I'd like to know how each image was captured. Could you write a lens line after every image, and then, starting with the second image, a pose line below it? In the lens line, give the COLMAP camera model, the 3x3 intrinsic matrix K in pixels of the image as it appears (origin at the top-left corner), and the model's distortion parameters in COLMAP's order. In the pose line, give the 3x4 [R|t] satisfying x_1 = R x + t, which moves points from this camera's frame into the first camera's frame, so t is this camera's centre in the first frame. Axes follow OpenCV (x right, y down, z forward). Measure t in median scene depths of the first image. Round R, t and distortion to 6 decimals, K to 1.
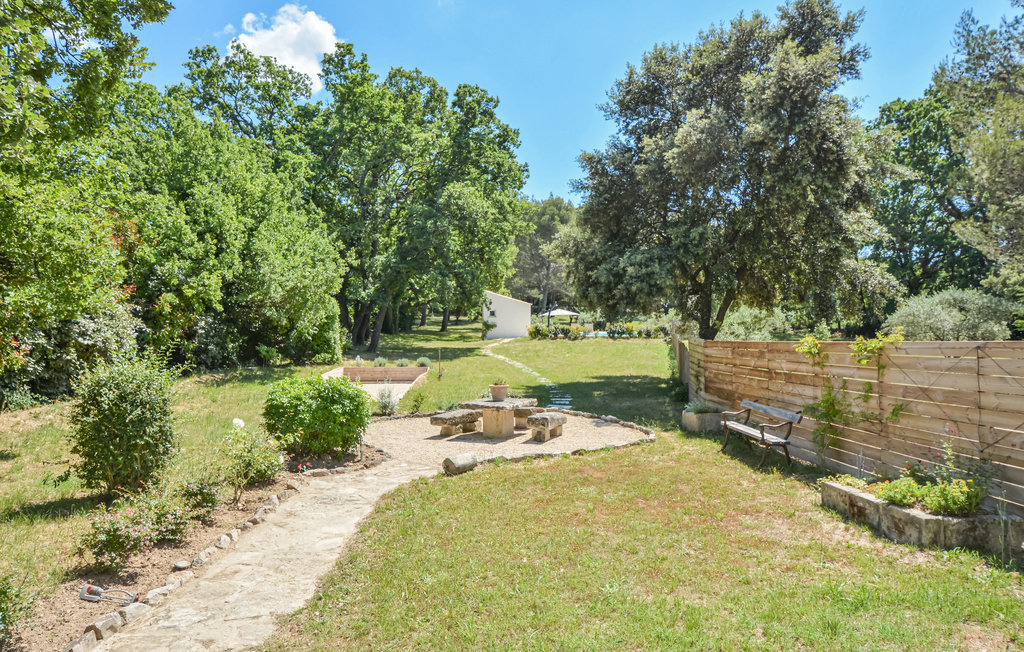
lens RADIAL K [[662.3, 0, 512.0], [0, 662.3, 326.0], [0, 0, 1]] dist [0.006821, -0.000036]
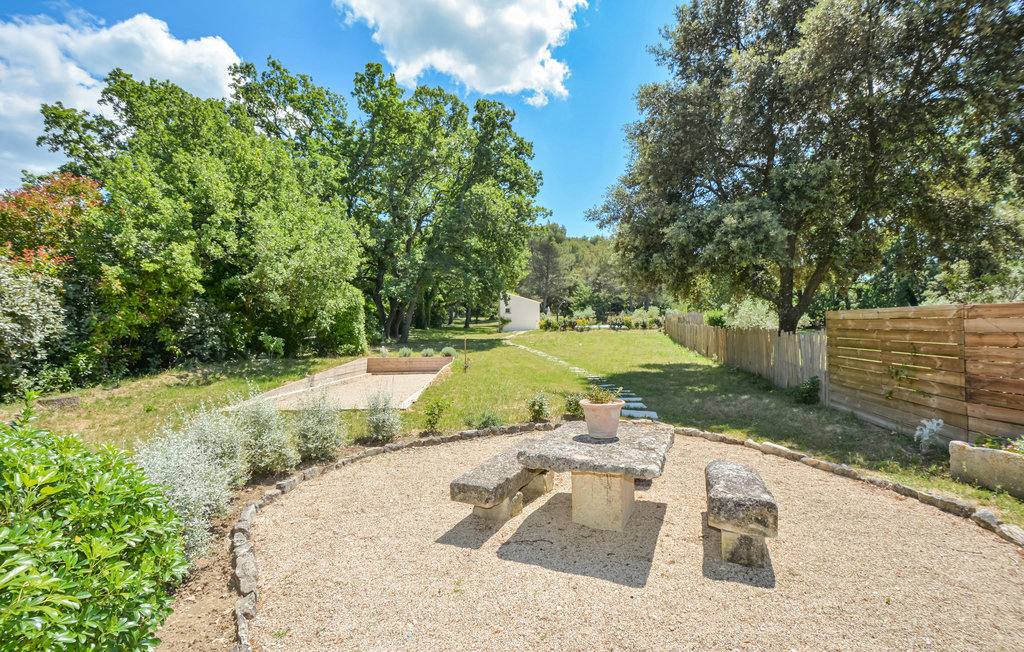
lens RADIAL K [[475.2, 0, 520.7], [0, 475.2, 334.4], [0, 0, 1]] dist [-0.000858, -0.000077]
pose [[0.999867, -0.011741, 0.011335, -0.026518], [0.011530, 0.999762, 0.018497, 0.013019], [-0.011550, -0.018363, 0.999765, 0.226608]]
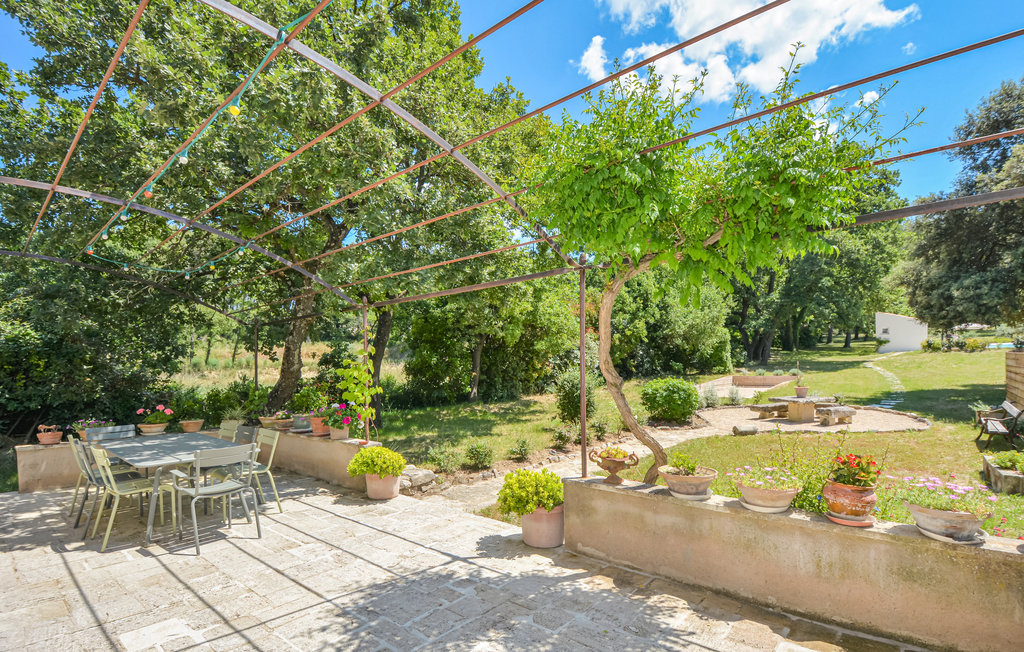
lens RADIAL K [[475.5, 0, 525.3], [0, 475.5, 365.4], [0, 0, 1]] dist [-0.001183, -0.000294]
pose [[0.750430, -0.010701, -0.660863, 0.075197], [0.035856, 0.999056, 0.024538, -0.002374], [0.659977, -0.042110, 0.750105, -0.069840]]
